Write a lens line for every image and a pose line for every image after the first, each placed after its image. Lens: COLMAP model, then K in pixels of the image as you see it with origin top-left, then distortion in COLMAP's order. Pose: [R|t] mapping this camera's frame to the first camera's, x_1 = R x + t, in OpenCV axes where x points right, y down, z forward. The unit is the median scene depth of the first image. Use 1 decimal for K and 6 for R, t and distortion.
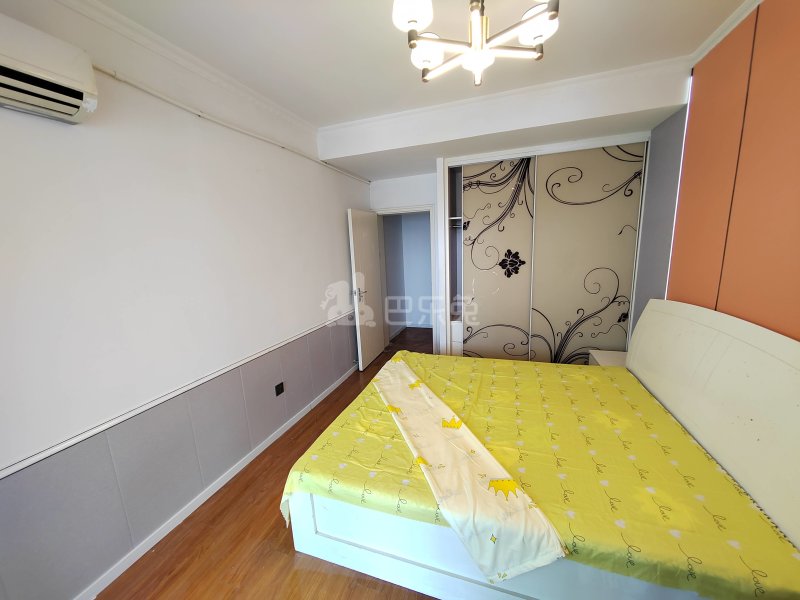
lens RADIAL K [[304.1, 0, 399.4], [0, 304.1, 301.4], [0, 0, 1]] dist [-0.000003, -0.000110]
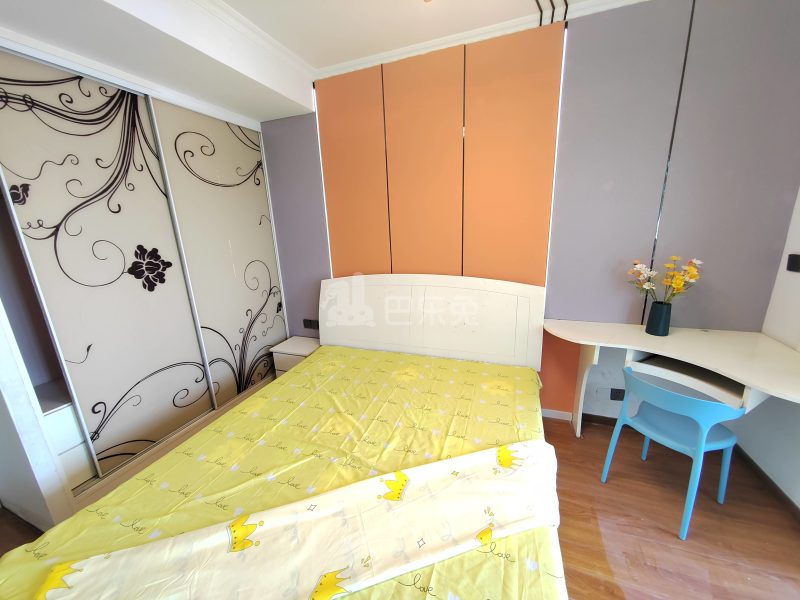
lens RADIAL K [[305.3, 0, 399.7], [0, 305.3, 301.7], [0, 0, 1]] dist [-0.000690, -0.000296]
pose [[0.025831, -0.206720, 0.978059, -0.270853], [0.224503, 0.954593, 0.195831, -0.079918], [-0.974131, 0.214519, 0.071067, 0.574295]]
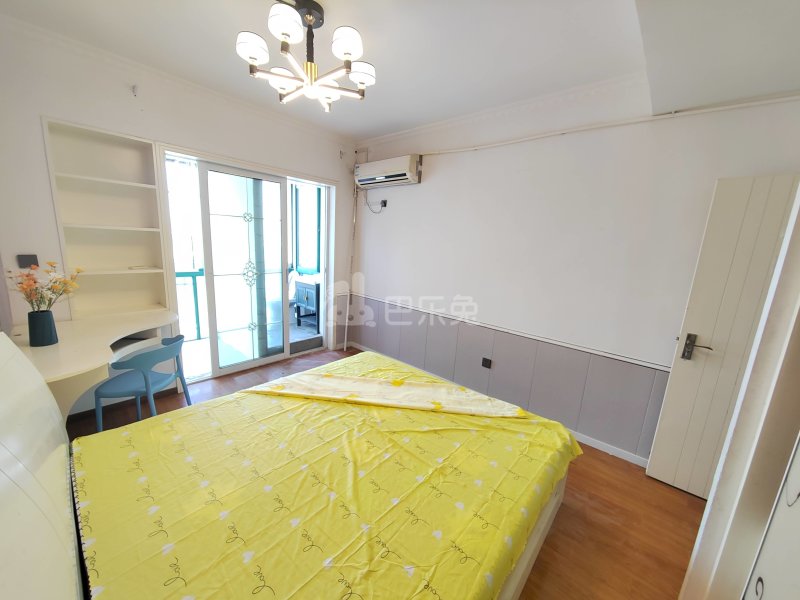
lens RADIAL K [[305.3, 0, 399.7], [0, 305.3, 301.7], [0, 0, 1]] dist [-0.000690, -0.000296]
pose [[-0.385451, 0.199571, -0.900888, 0.688229], [-0.213975, 0.930385, 0.297656, -0.190759], [0.897576, 0.307500, -0.315914, 0.940562]]
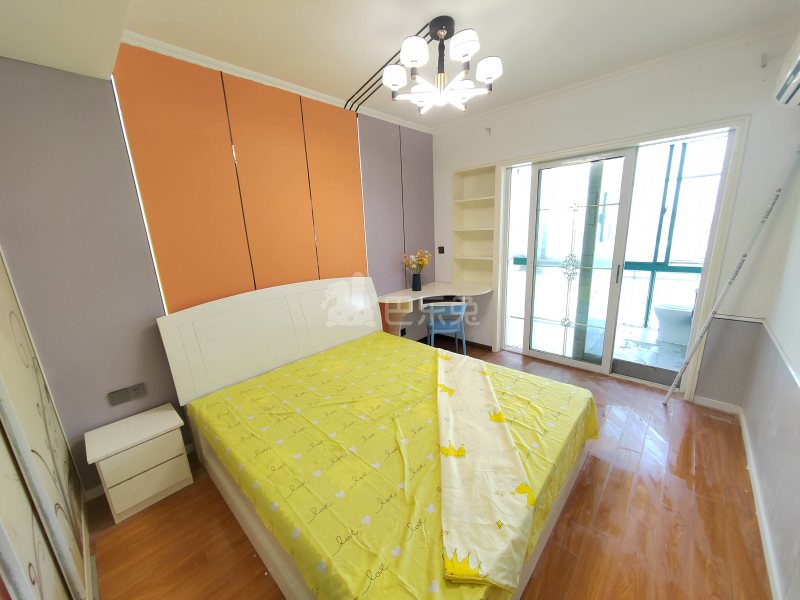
lens RADIAL K [[304.1, 0, 399.4], [0, 304.1, 301.4], [0, 0, 1]] dist [-0.000003, -0.000110]
pose [[-0.909021, -0.014791, 0.416488, -0.086183], [0.158842, 0.911636, 0.379063, -0.224966], [-0.385292, 0.410732, -0.826347, 1.238556]]
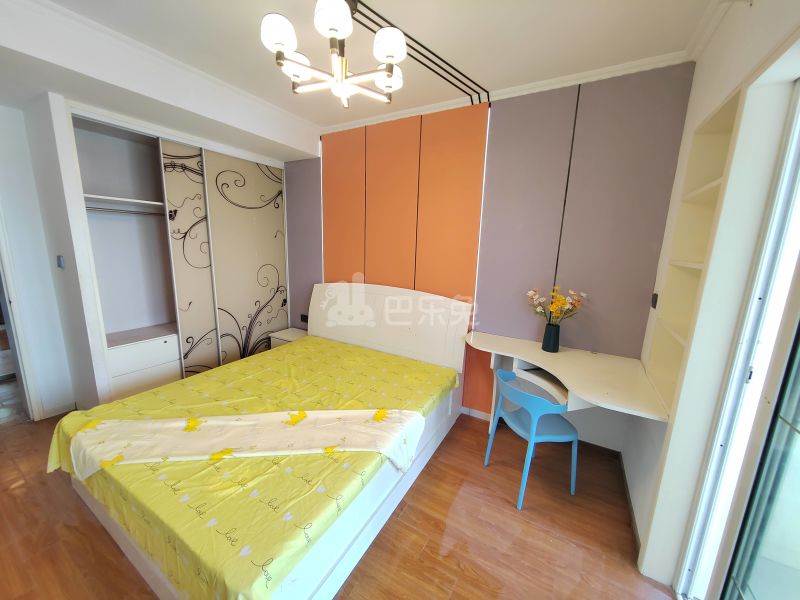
lens RADIAL K [[304.1, 0, 399.4], [0, 304.1, 301.4], [0, 0, 1]] dist [-0.000003, -0.000110]
pose [[0.190973, -0.136801, 0.972016, -0.457148], [0.144618, 0.983356, 0.109983, -0.025190], [-0.970884, 0.119567, 0.207578, 0.279400]]
